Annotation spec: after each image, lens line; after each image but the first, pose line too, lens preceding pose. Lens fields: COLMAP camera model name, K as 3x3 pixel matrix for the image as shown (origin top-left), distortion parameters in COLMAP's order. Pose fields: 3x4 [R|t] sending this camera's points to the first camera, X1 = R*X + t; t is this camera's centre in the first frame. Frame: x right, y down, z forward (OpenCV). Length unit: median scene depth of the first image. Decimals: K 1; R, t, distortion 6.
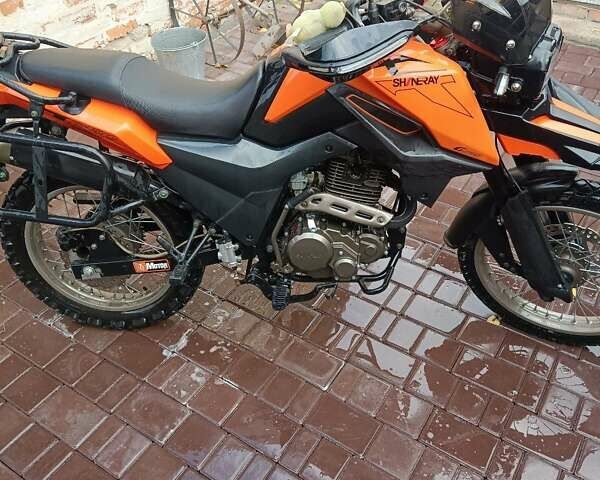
lens RADIAL K [[557.3, 0, 312.3], [0, 557.3, 239.7], [0, 0, 1]] dist [0.040902, -0.003799]
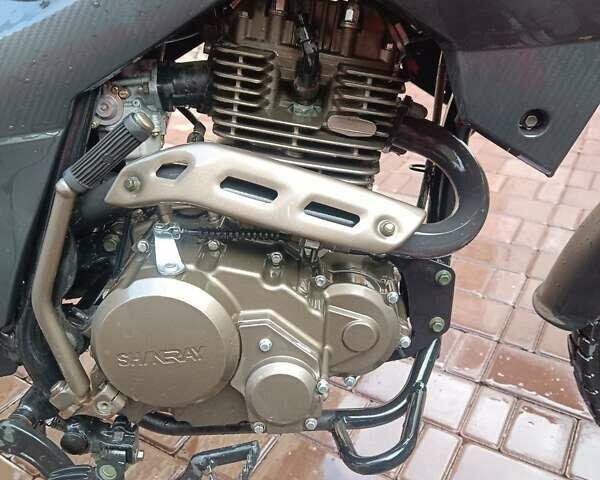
lens RADIAL K [[557.3, 0, 312.3], [0, 557.3, 239.7], [0, 0, 1]] dist [0.040902, -0.003799]
pose [[0.999228, -0.034244, 0.019260, 0.073456], [0.037479, 0.977879, -0.205785, 0.032115], [-0.011787, 0.206348, 0.978408, 0.675222]]
